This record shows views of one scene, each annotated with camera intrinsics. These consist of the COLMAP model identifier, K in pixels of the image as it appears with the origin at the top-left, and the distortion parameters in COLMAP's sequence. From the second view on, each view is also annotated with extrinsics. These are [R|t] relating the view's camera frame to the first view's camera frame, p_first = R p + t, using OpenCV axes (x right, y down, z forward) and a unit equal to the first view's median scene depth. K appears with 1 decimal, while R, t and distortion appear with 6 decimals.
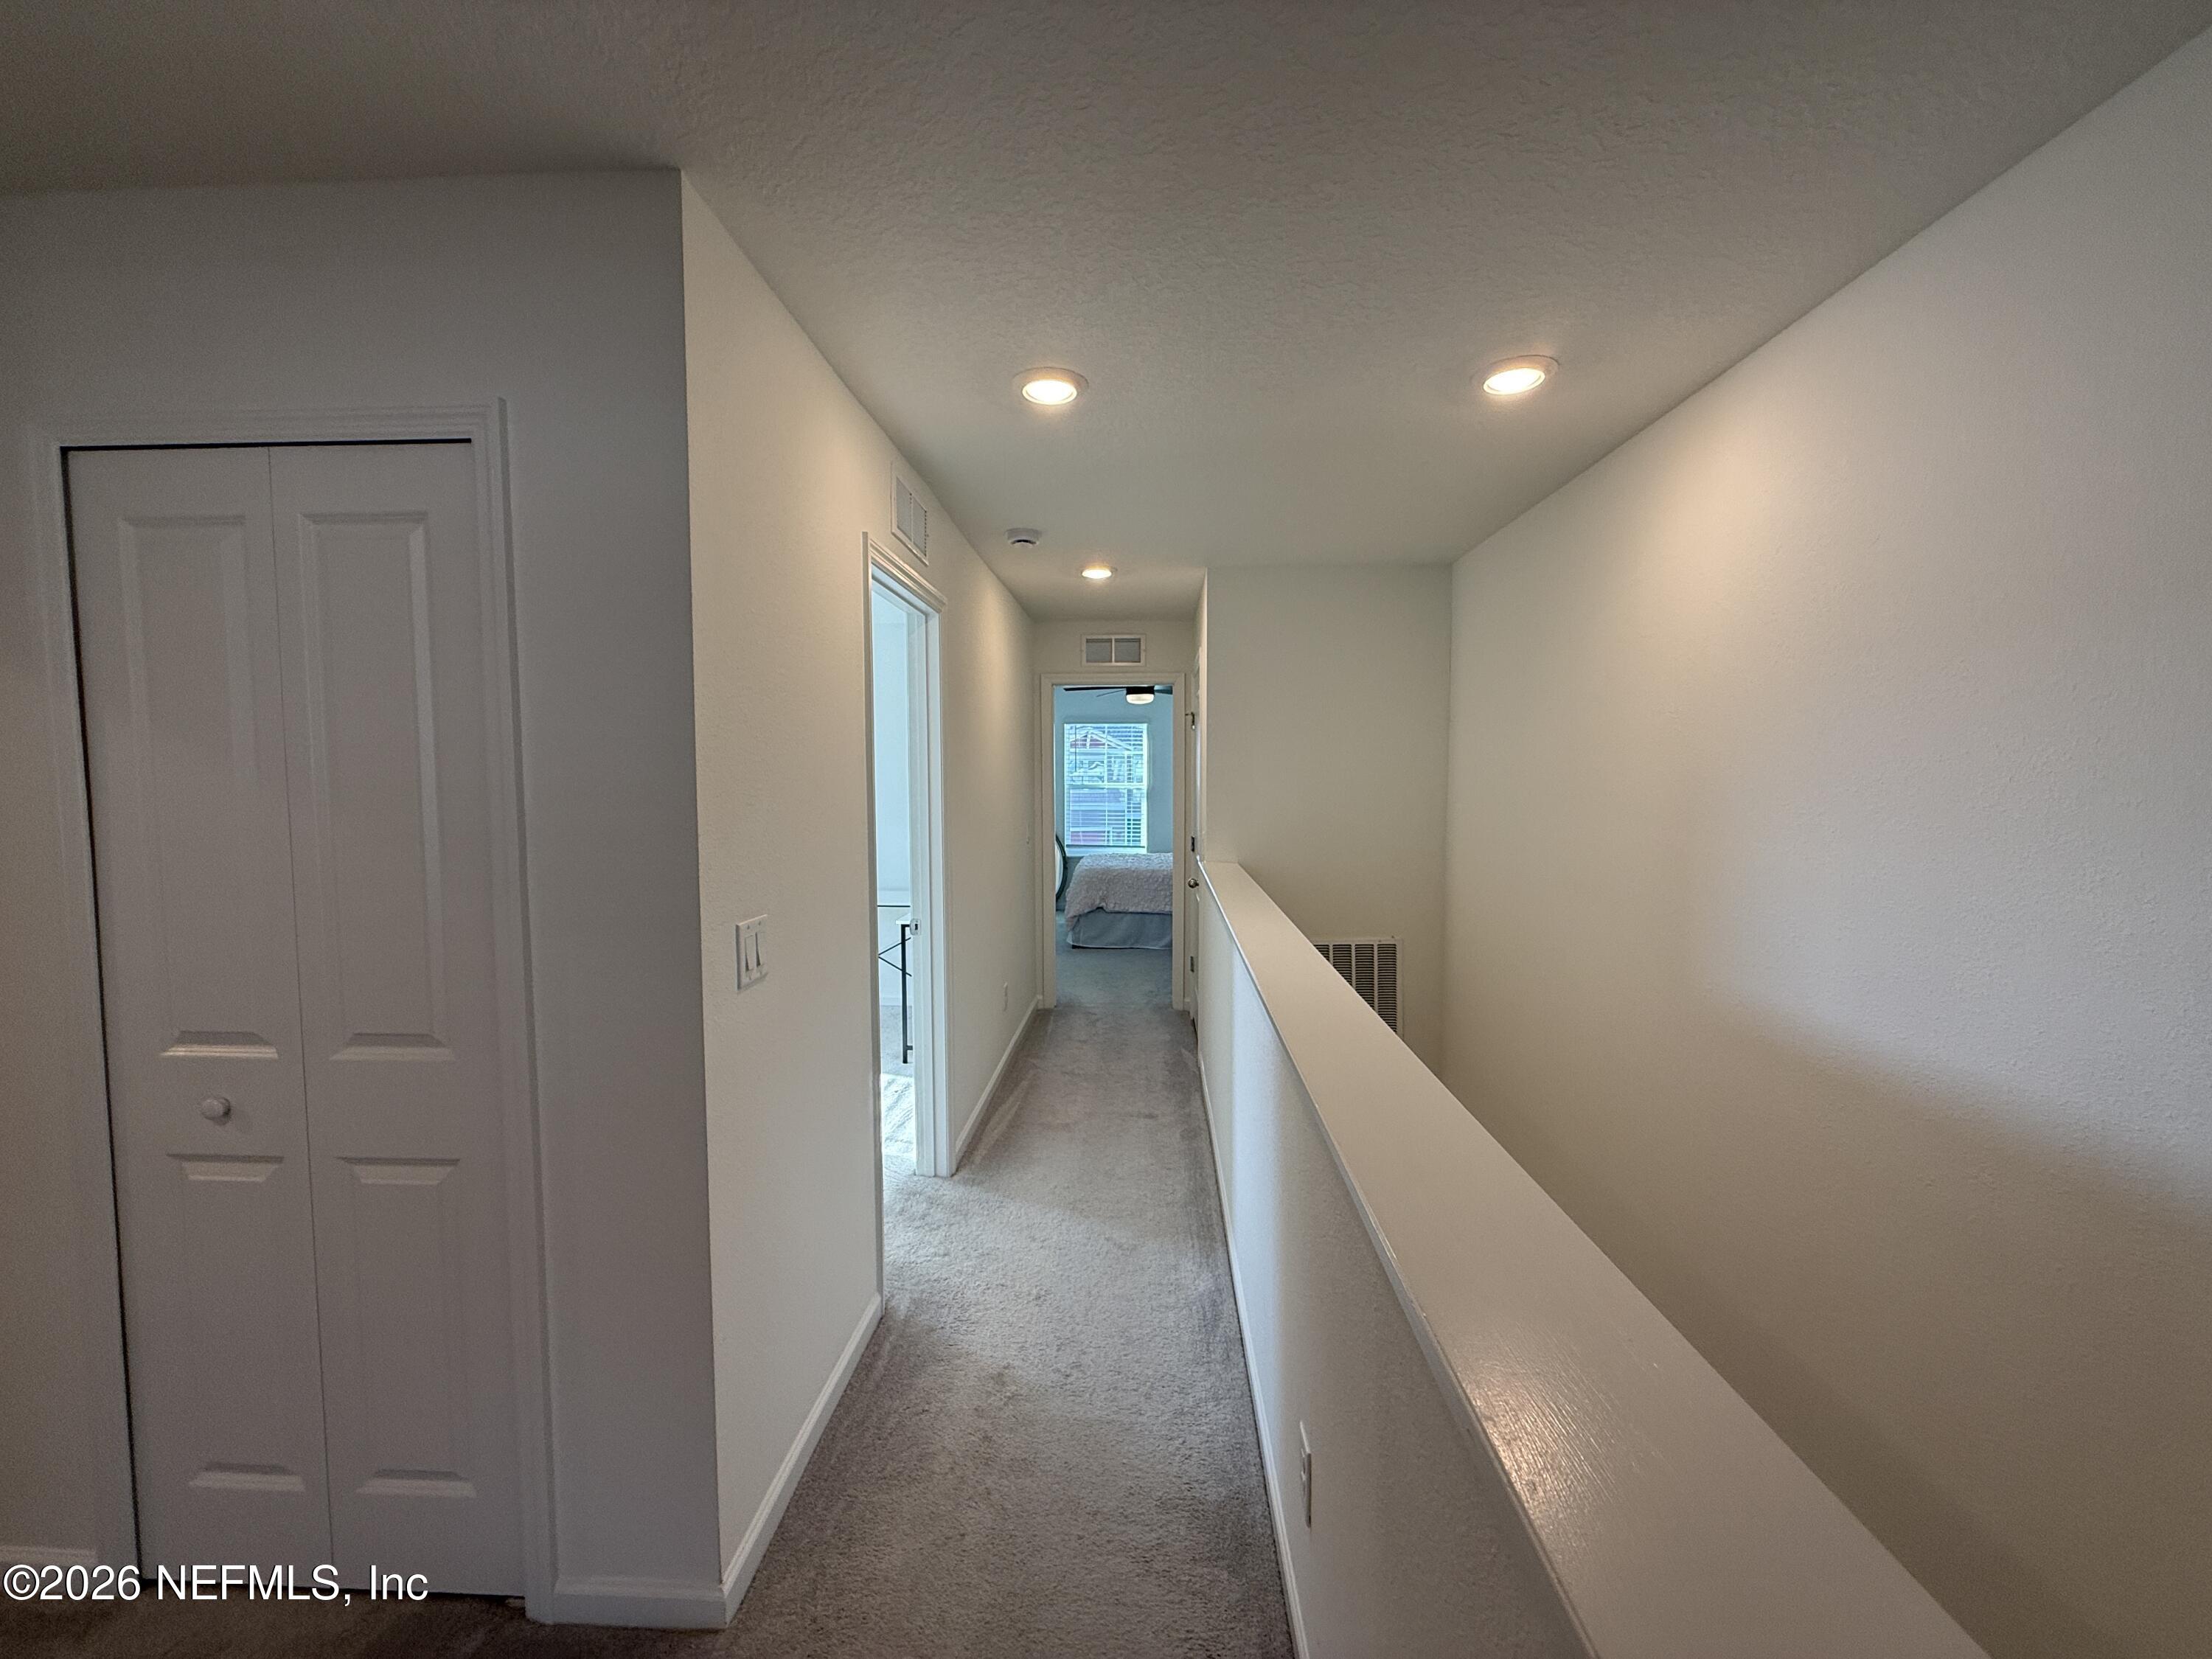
lens RADIAL K [[883.1, 0, 1098.7], [0, 883.1, 827.0], [0, 0, 1]] dist [-0.000951, 0.000722]
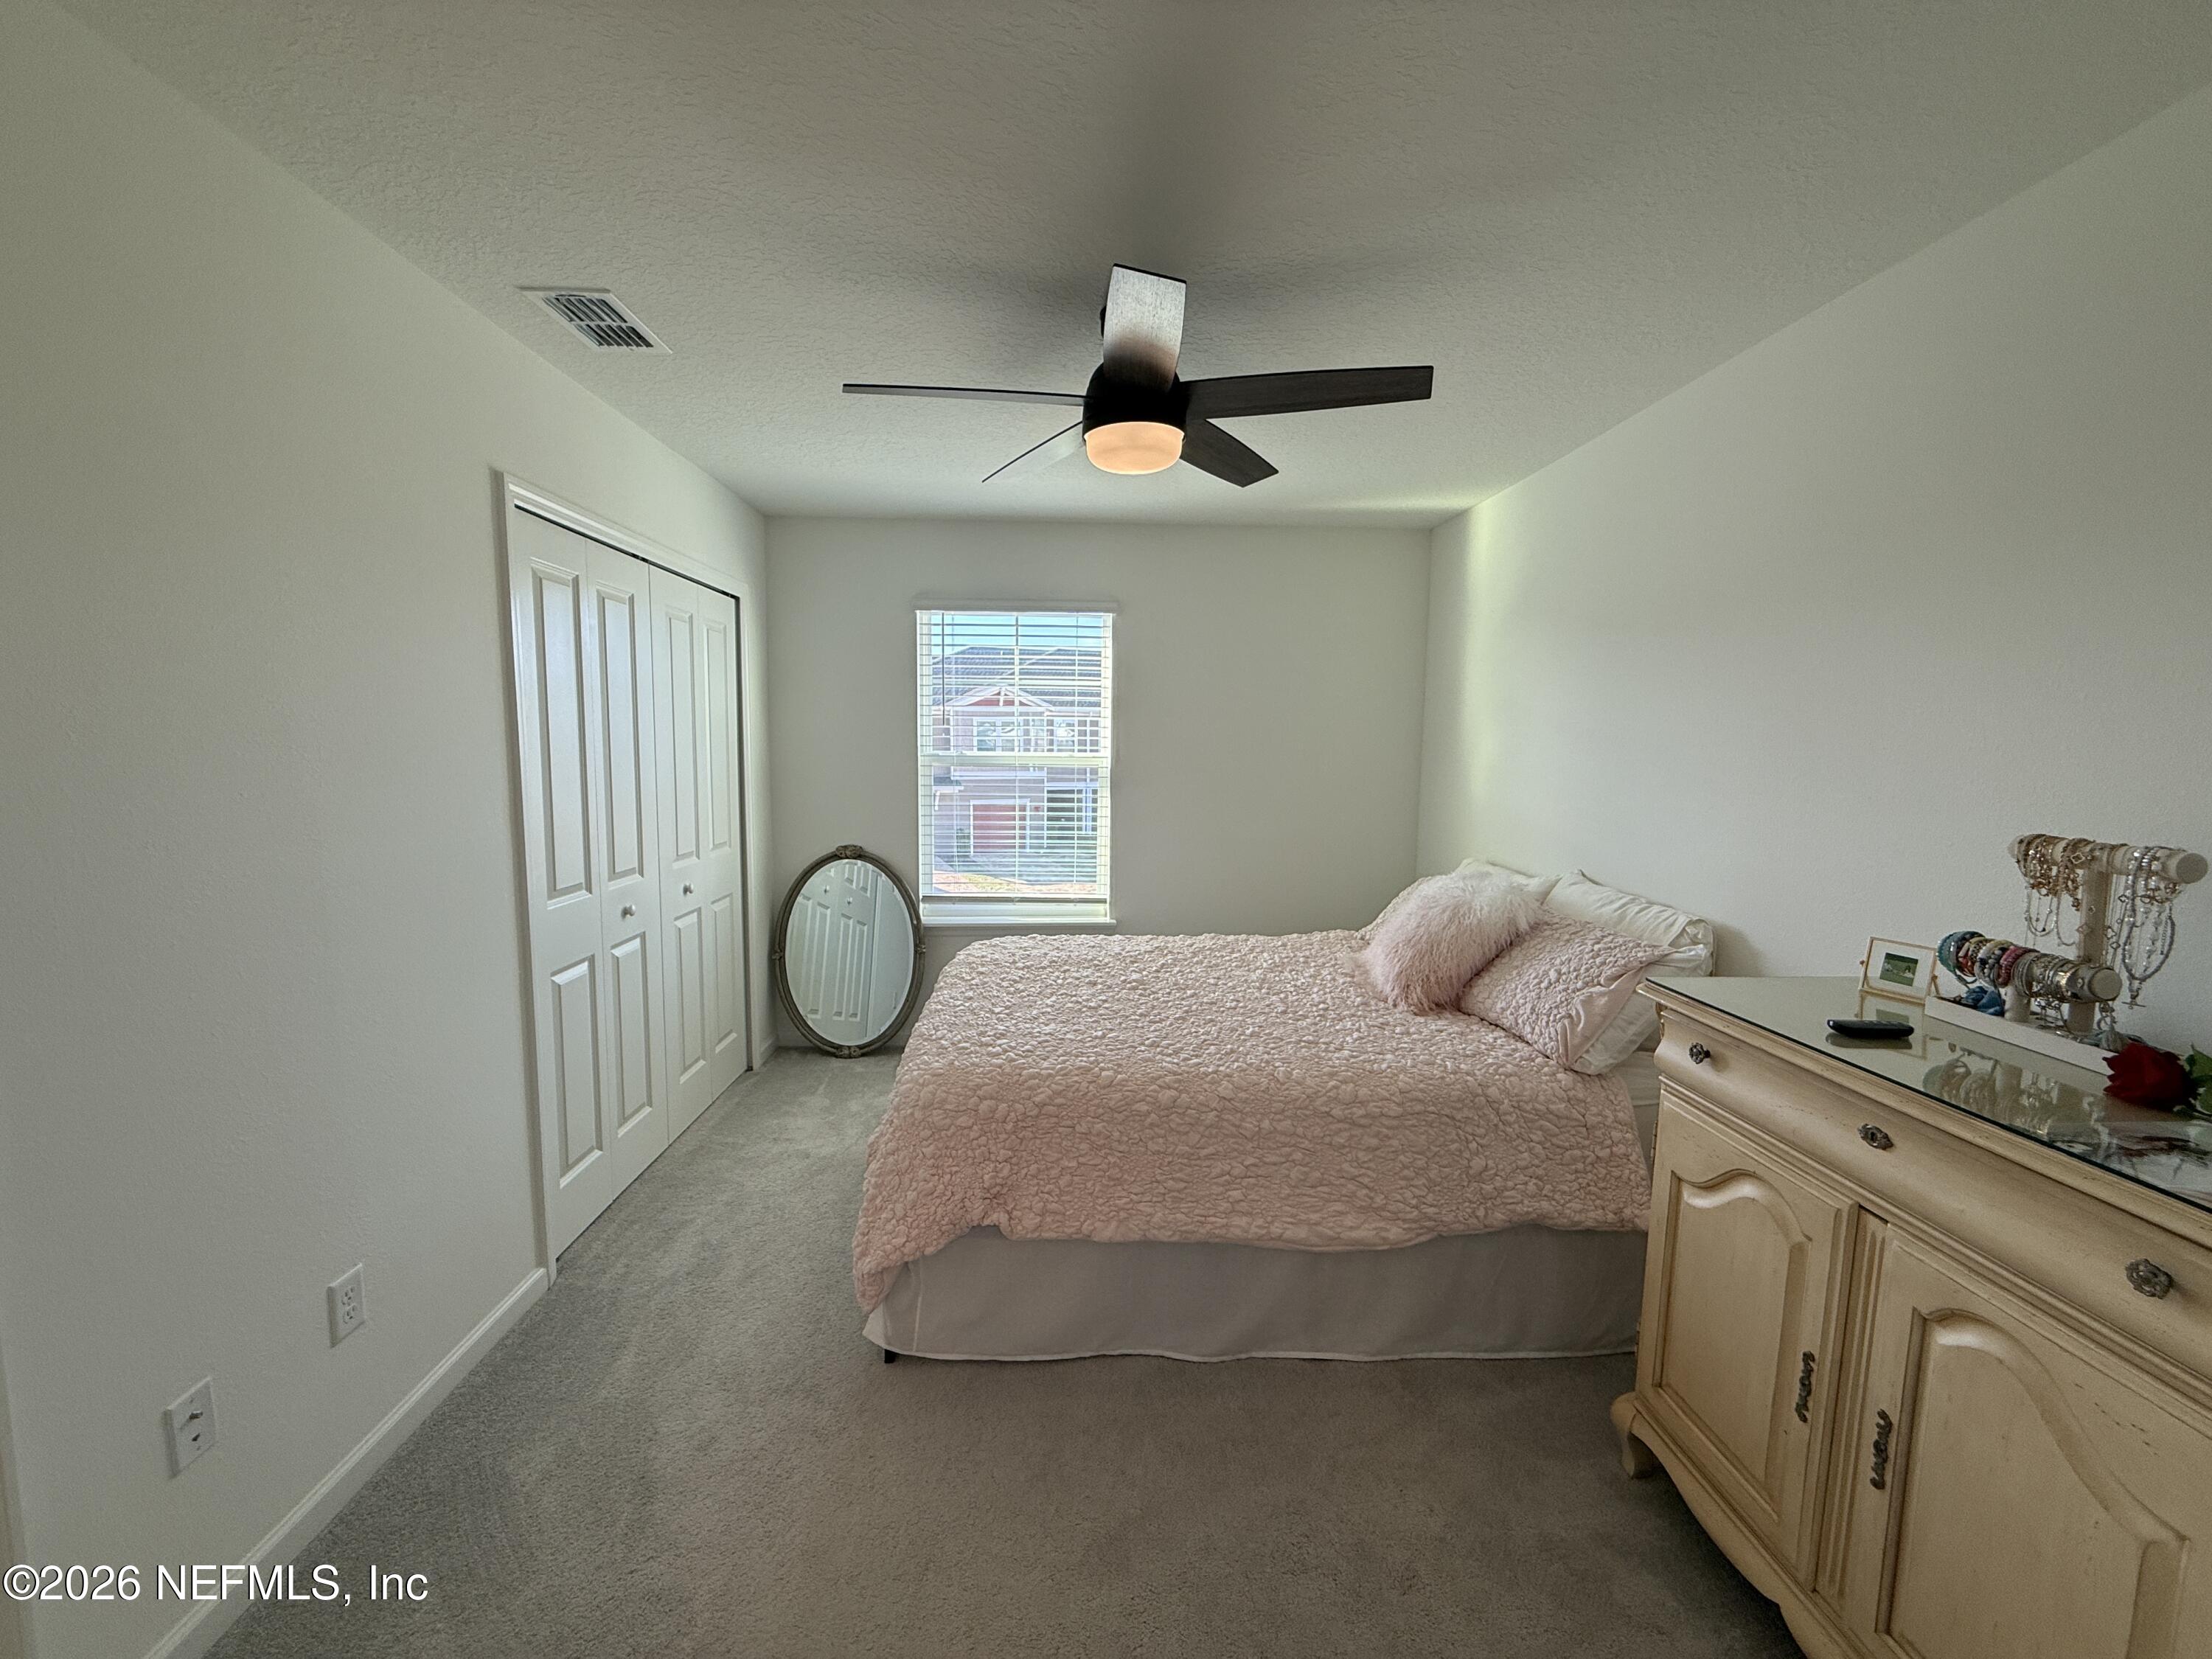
lens RADIAL K [[883.1, 0, 1109.2], [0, 883.1, 830.9], [0, 0, 1]] dist [-0.000951, 0.000722]
pose [[0.994339, 0.001079, 0.106250, 0.007792], [-0.005747, 0.999031, 0.043640, -0.030416], [-0.106100, -0.044004, 0.993381, 0.571112]]
